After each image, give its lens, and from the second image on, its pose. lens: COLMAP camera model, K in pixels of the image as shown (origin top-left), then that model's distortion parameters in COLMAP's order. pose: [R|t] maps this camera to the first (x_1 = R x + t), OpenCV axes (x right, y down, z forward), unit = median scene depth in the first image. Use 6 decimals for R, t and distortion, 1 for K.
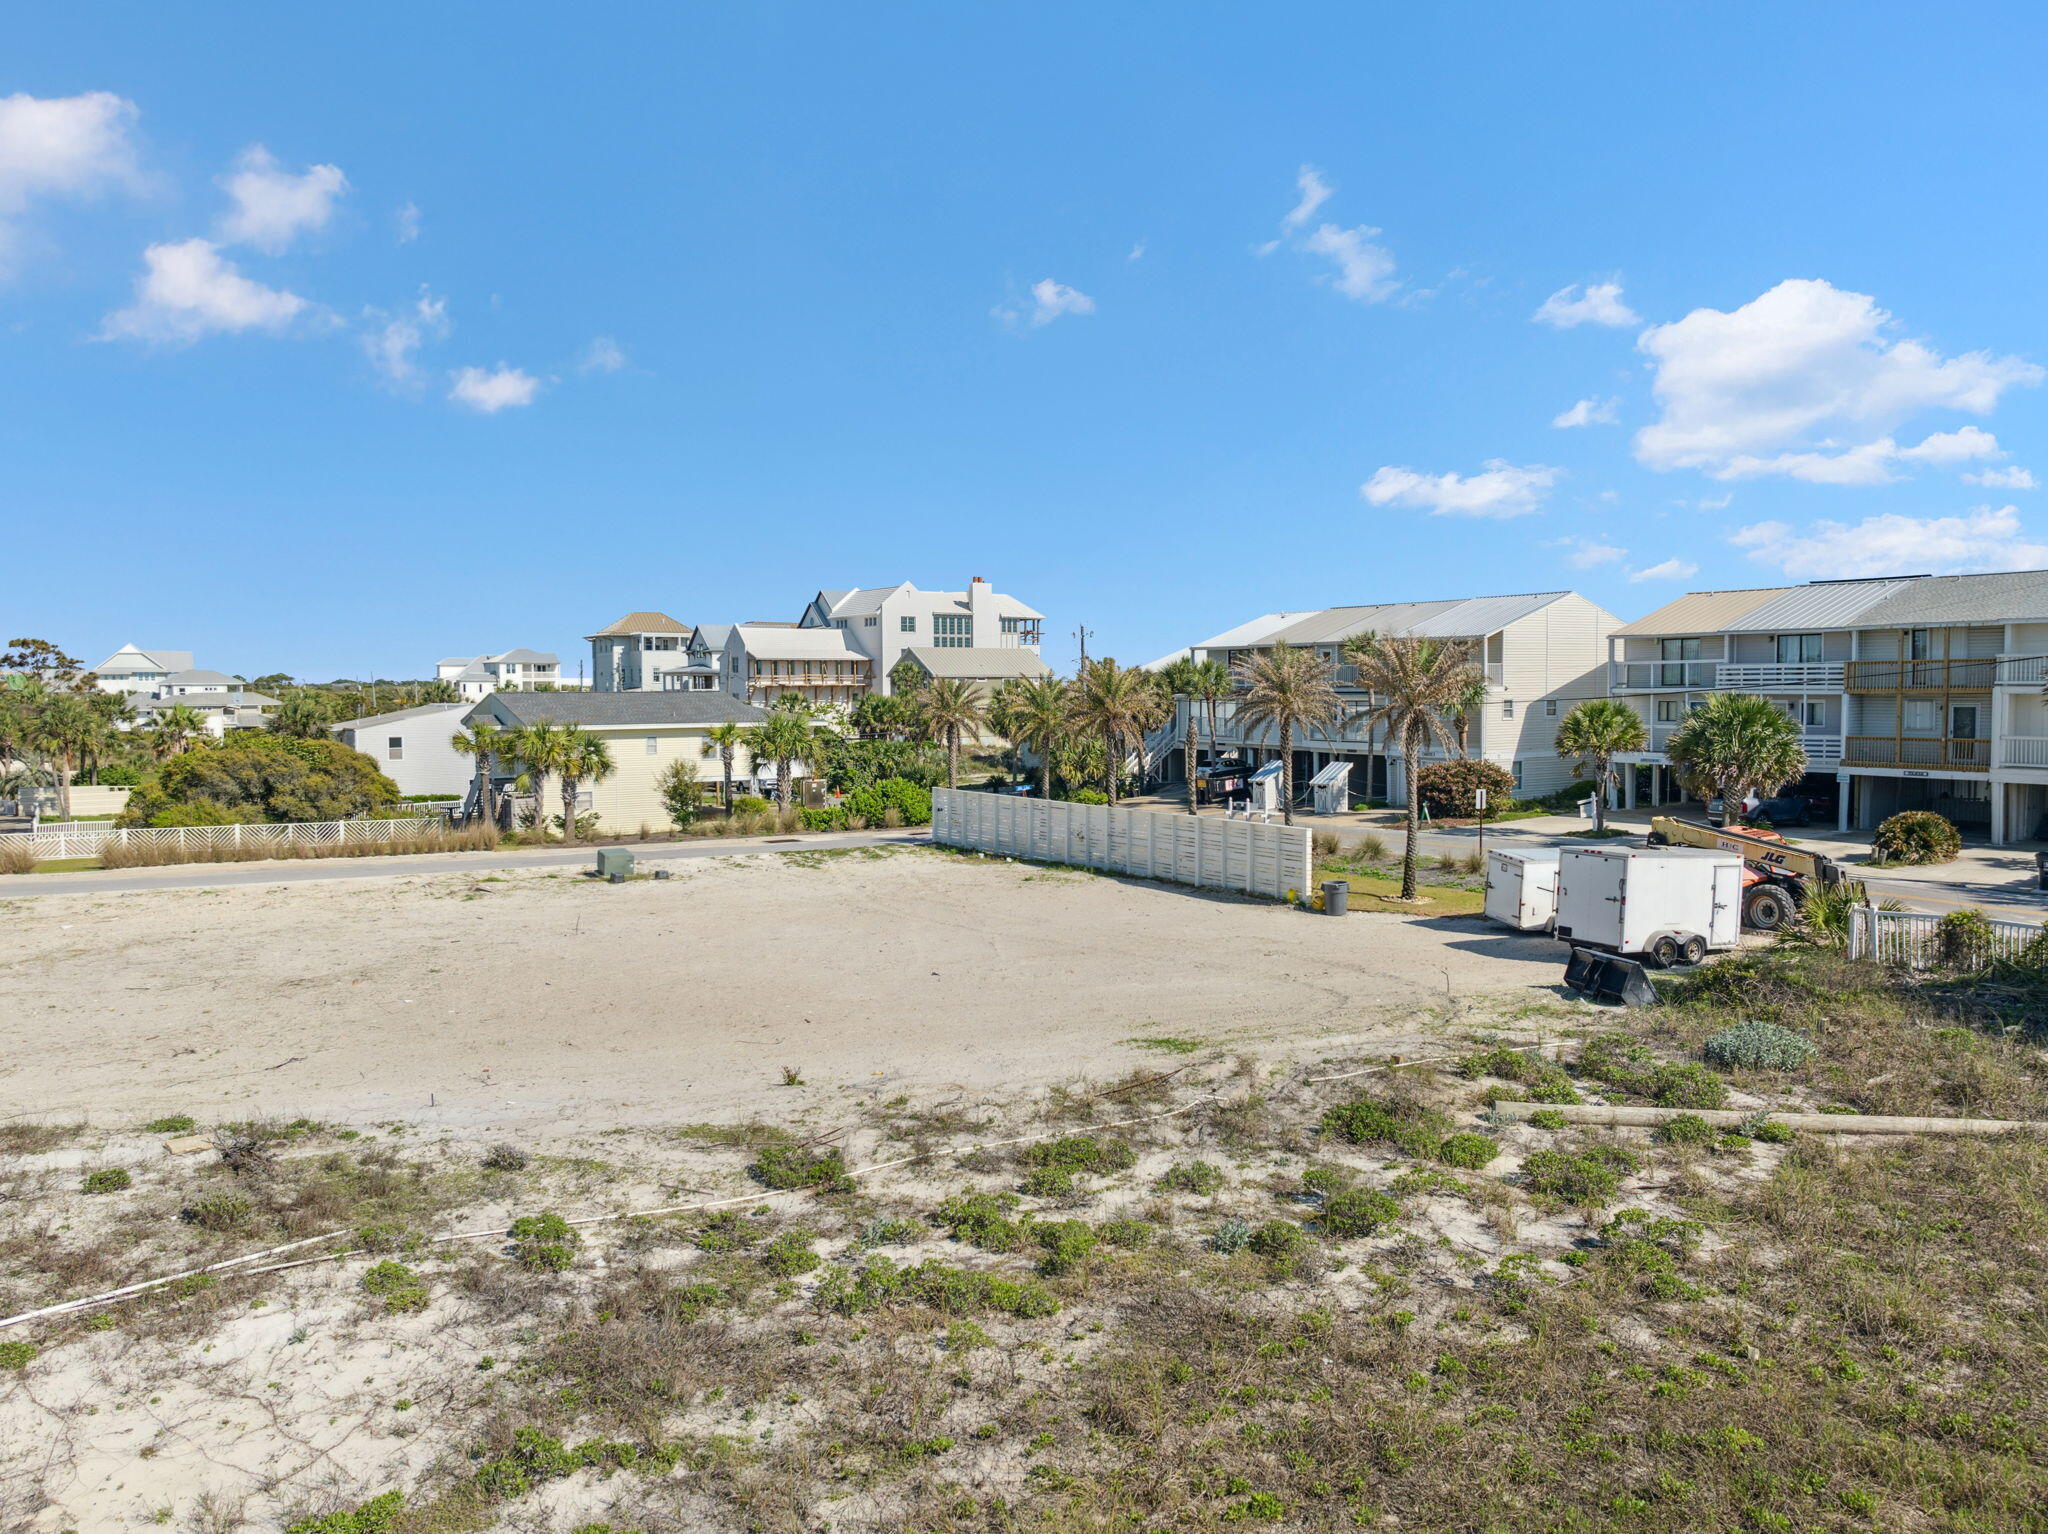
lens RADIAL K [[1452.6, 0, 1030.5], [0, 1452.6, 751.4], [0, 0, 1]] dist [-0.032812, -0.002947]
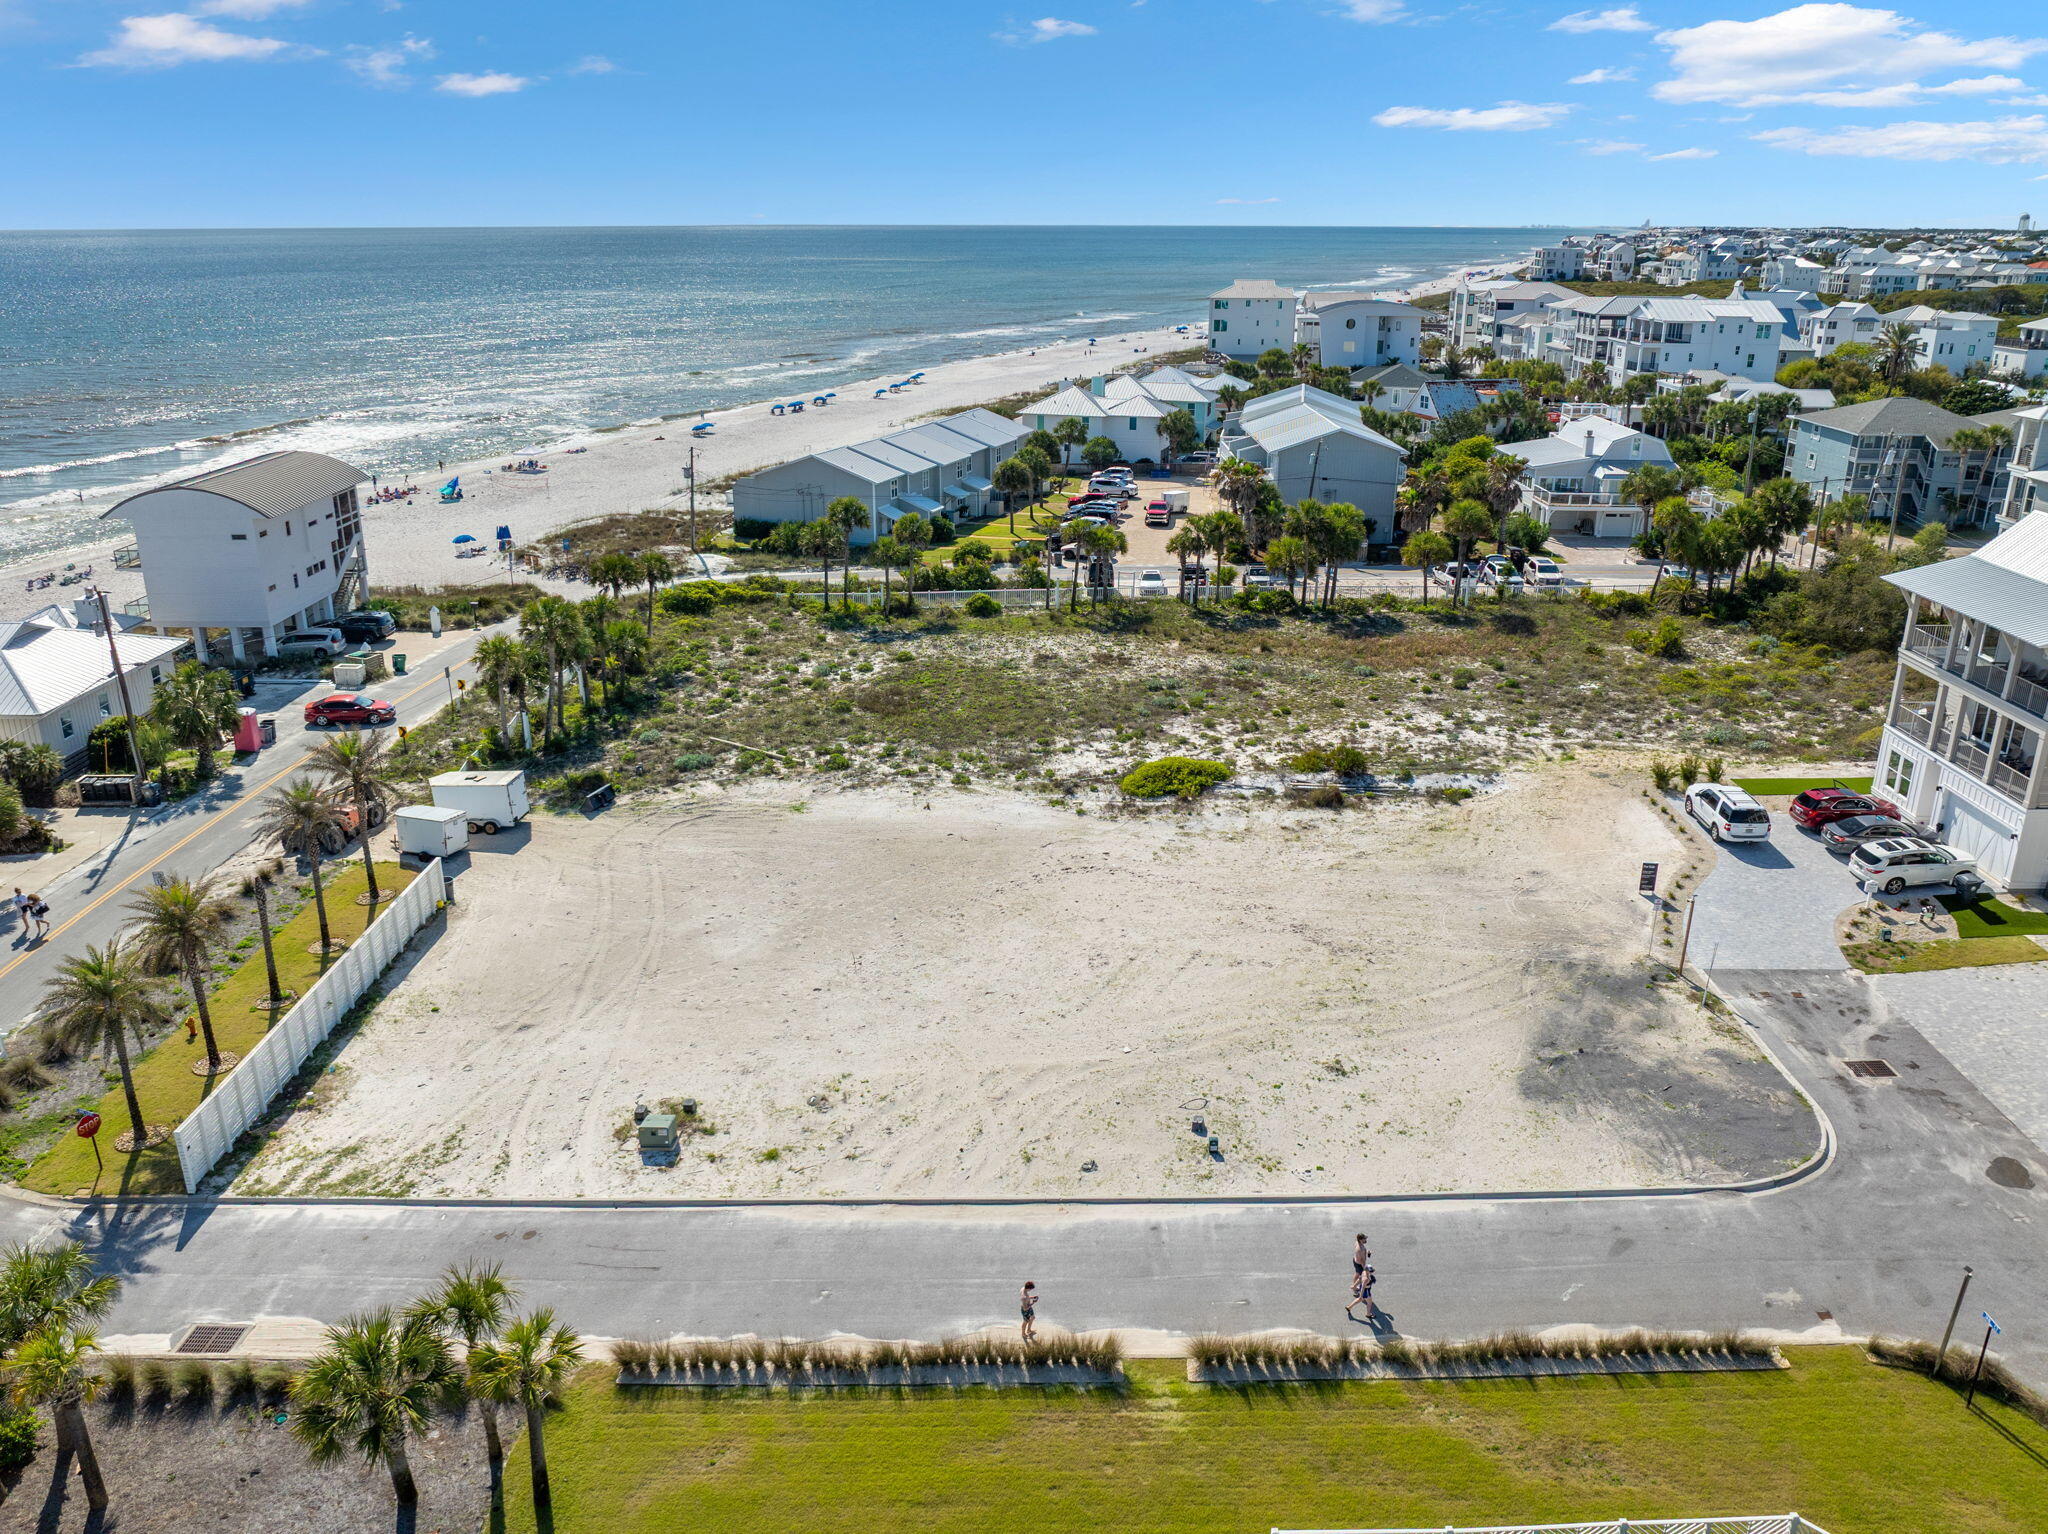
lens RADIAL K [[1505.2, 0, 1032.1], [0, 1505.2, 758.8], [0, 0, 1]] dist [-0.024022, -0.022210]
pose [[-0.826650, -0.187391, 0.530599, -0.763622], [0.025887, 0.929261, 0.368517, -0.405925], [-0.562121, 0.318370, -0.763322, 1.203041]]
